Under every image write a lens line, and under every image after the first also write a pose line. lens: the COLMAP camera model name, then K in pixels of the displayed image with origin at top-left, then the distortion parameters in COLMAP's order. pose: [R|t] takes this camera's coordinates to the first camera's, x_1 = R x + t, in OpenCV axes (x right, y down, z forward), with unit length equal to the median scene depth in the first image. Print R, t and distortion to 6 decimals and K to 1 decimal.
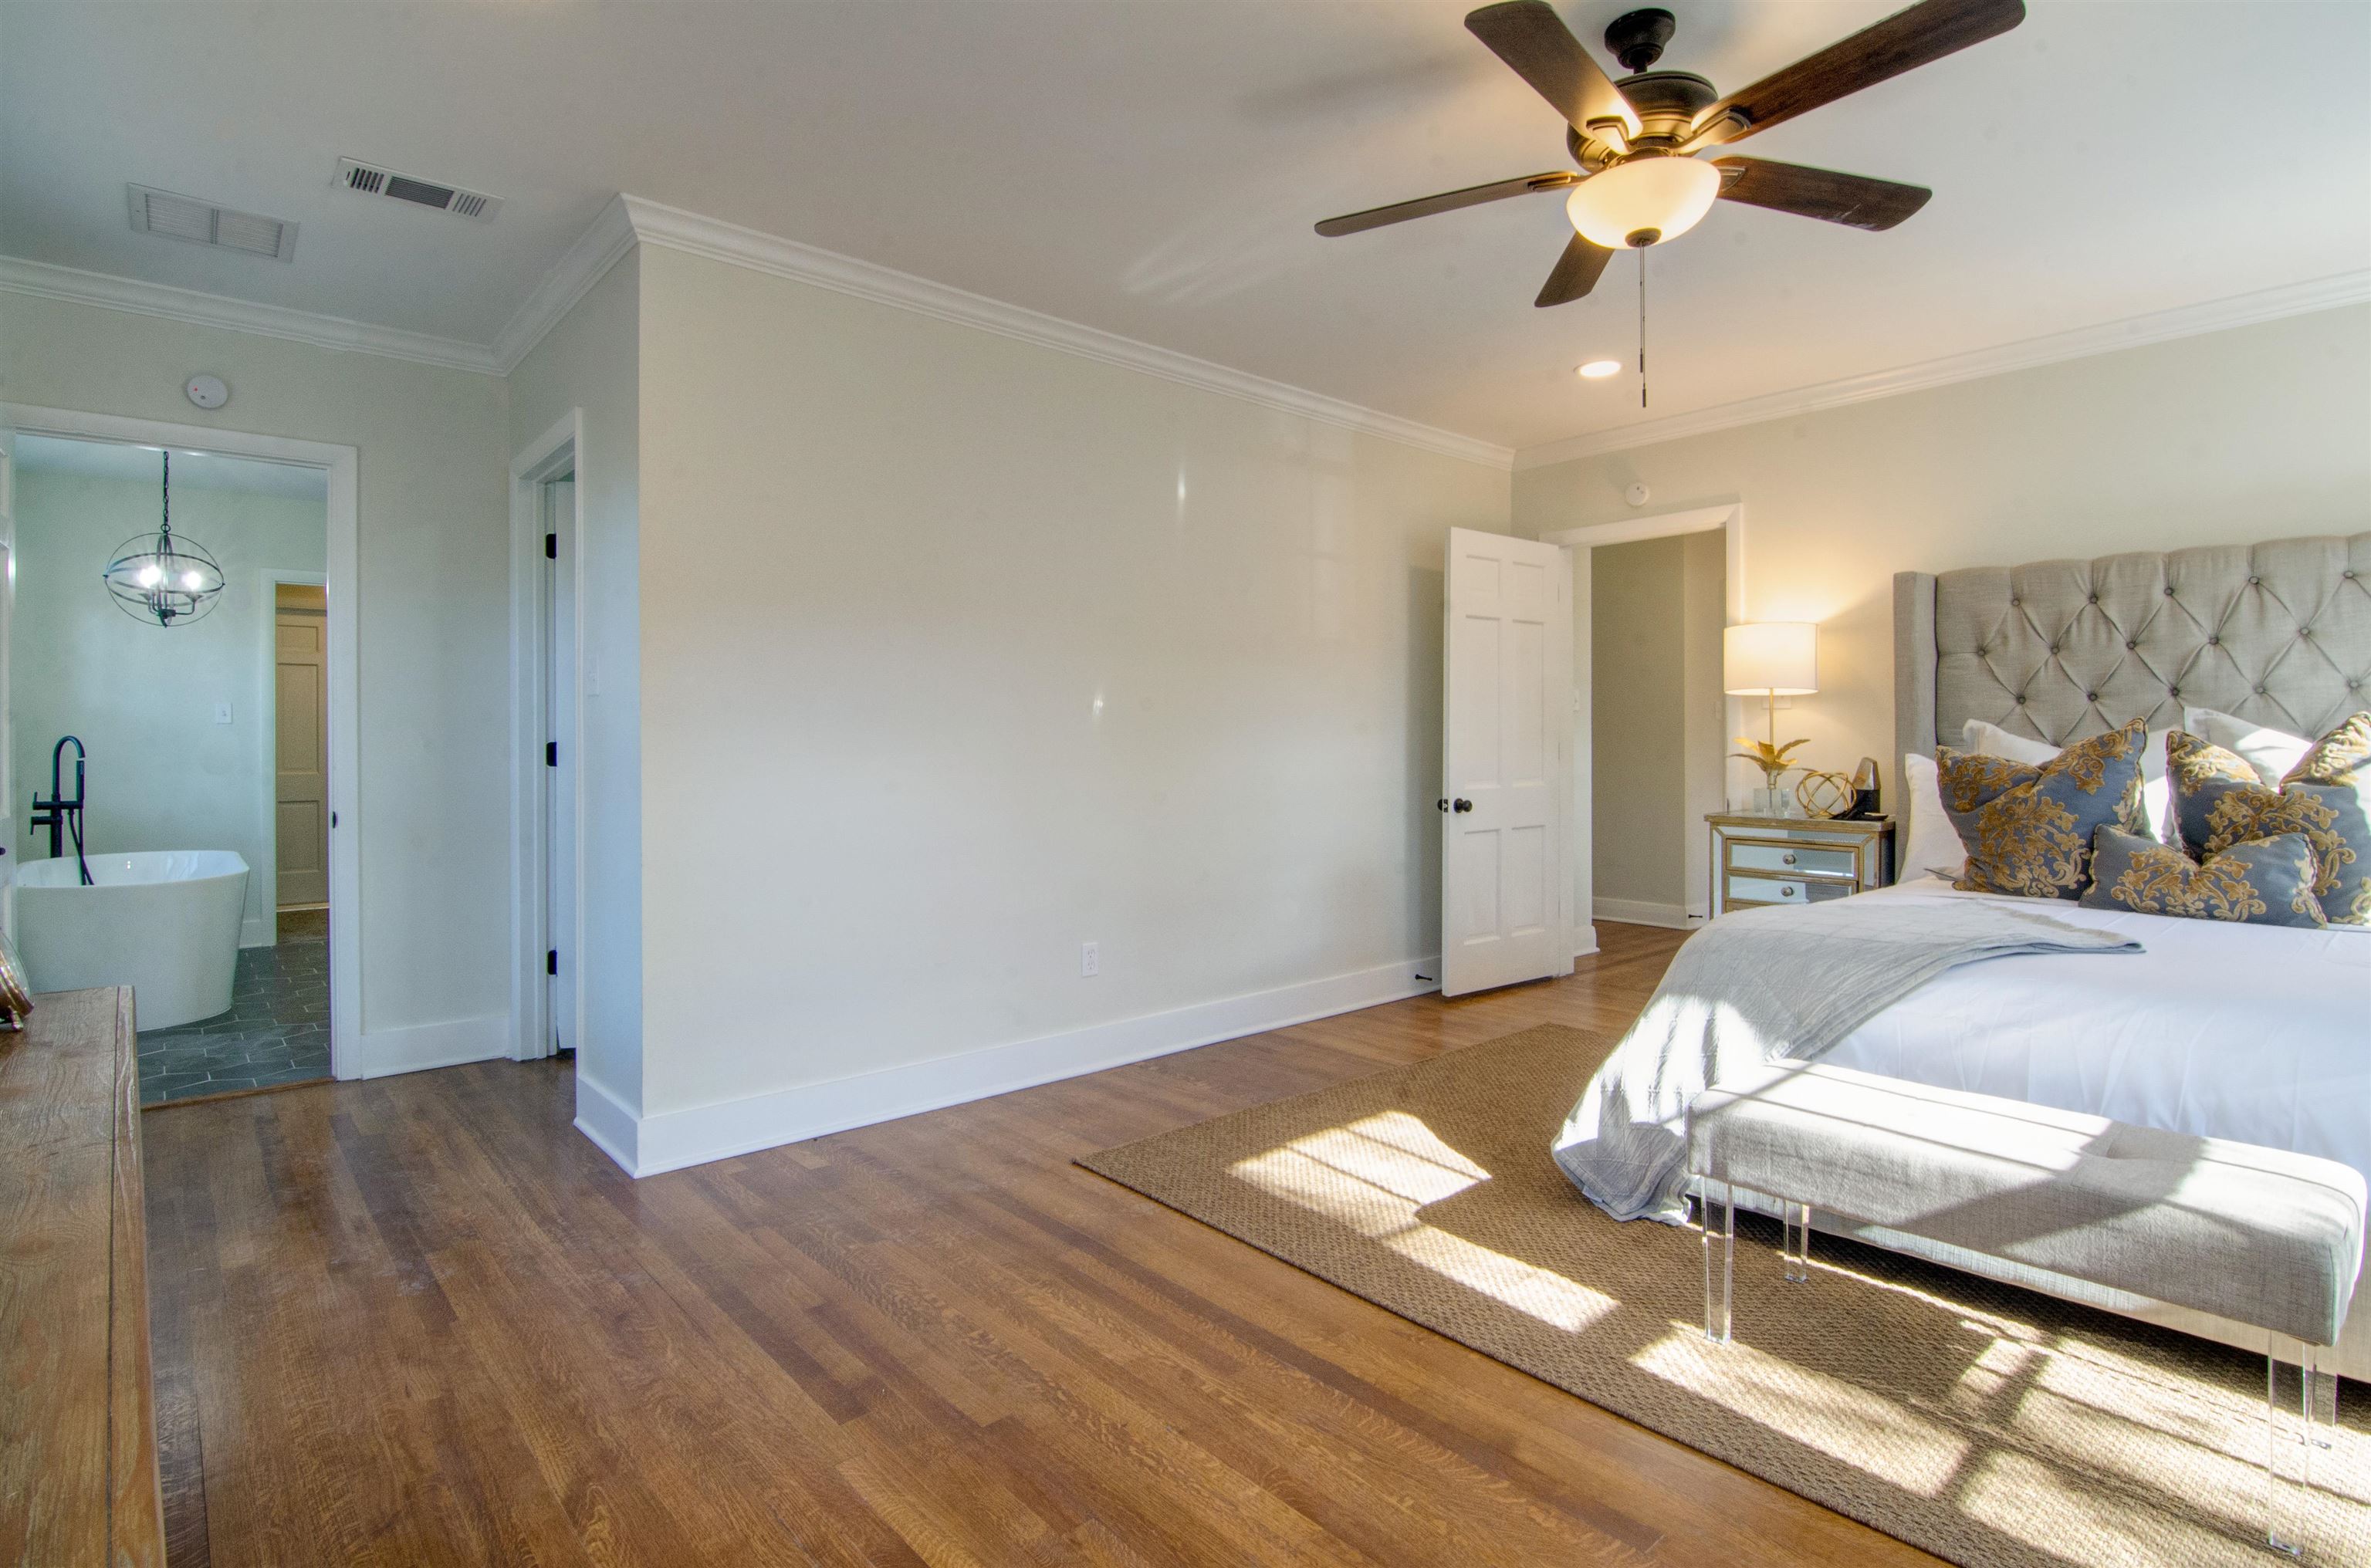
lens RADIAL K [[1166.4, 0, 1181.3], [0, 1166.4, 766.4], [0, 0, 1]] dist [-0.017909, -0.003867]
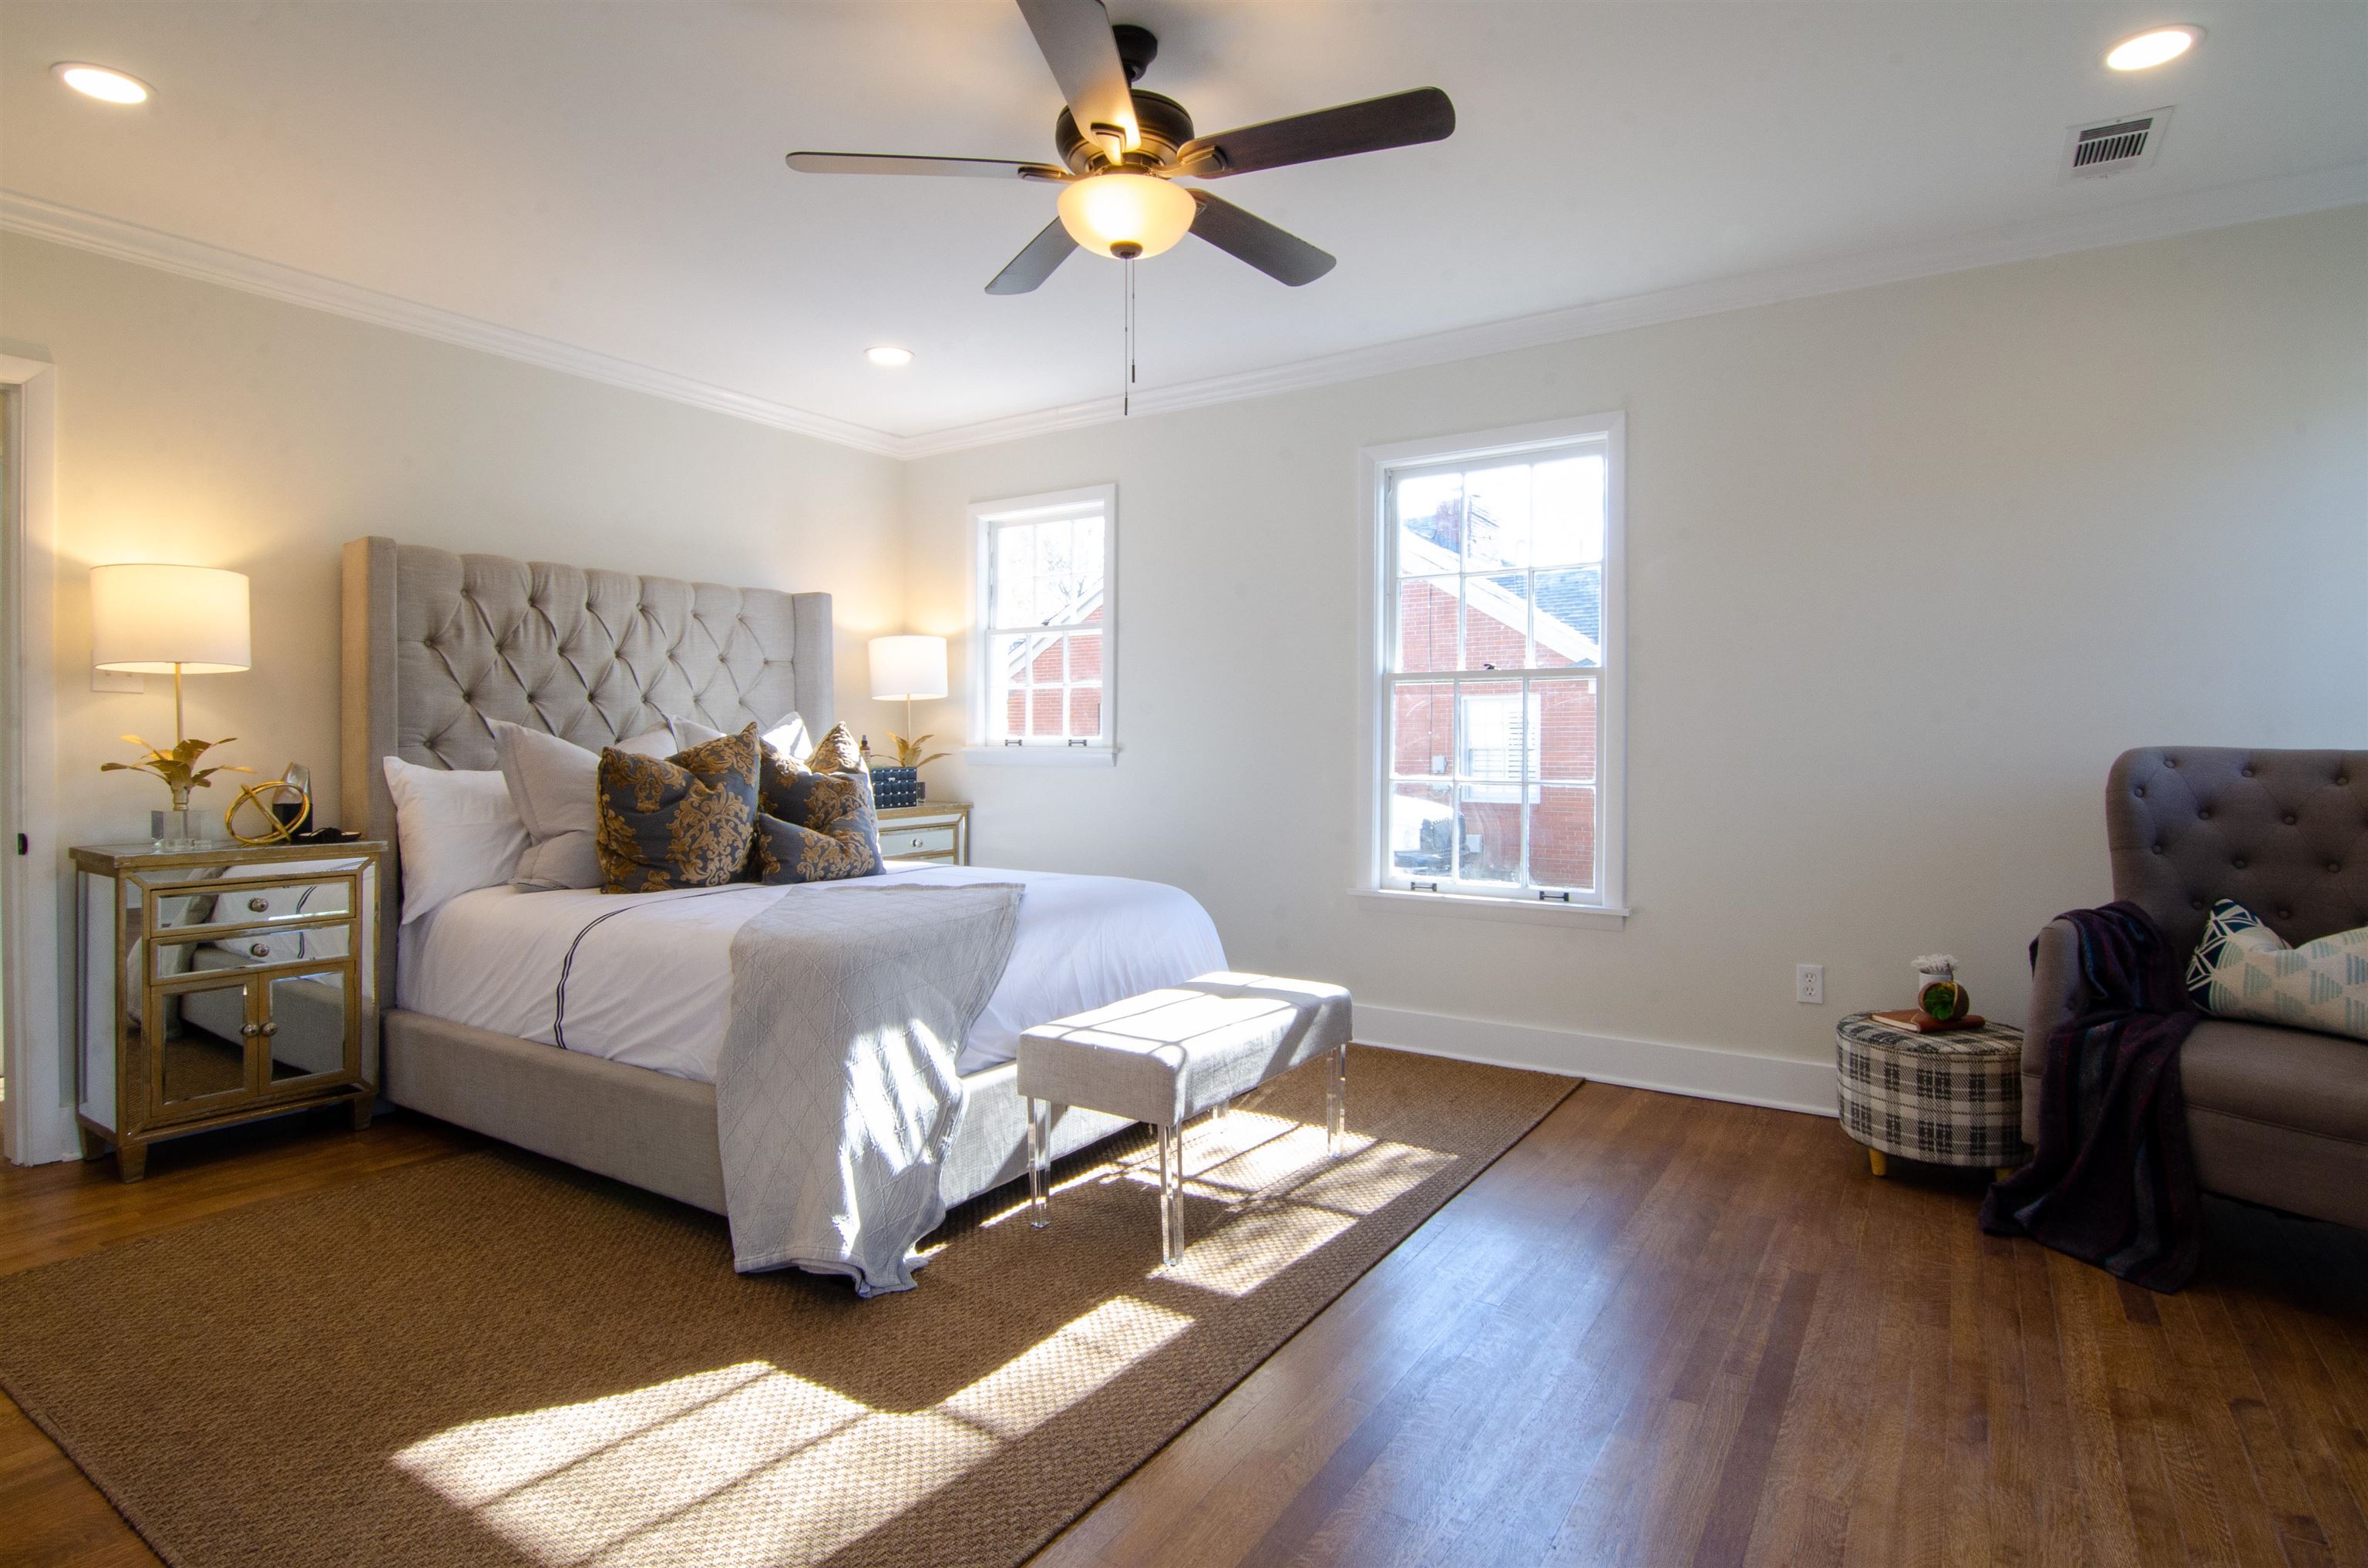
lens RADIAL K [[1218.5, 0, 1157.0], [0, 1218.5, 746.1], [0, 0, 1]] dist [-0.004496, 0.000396]
pose [[-0.264965, 0.000237, 0.964258, -0.447914], [0.019313, 0.999801, 0.005062, -0.014632], [-0.964065, 0.019964, -0.264916, 0.853438]]
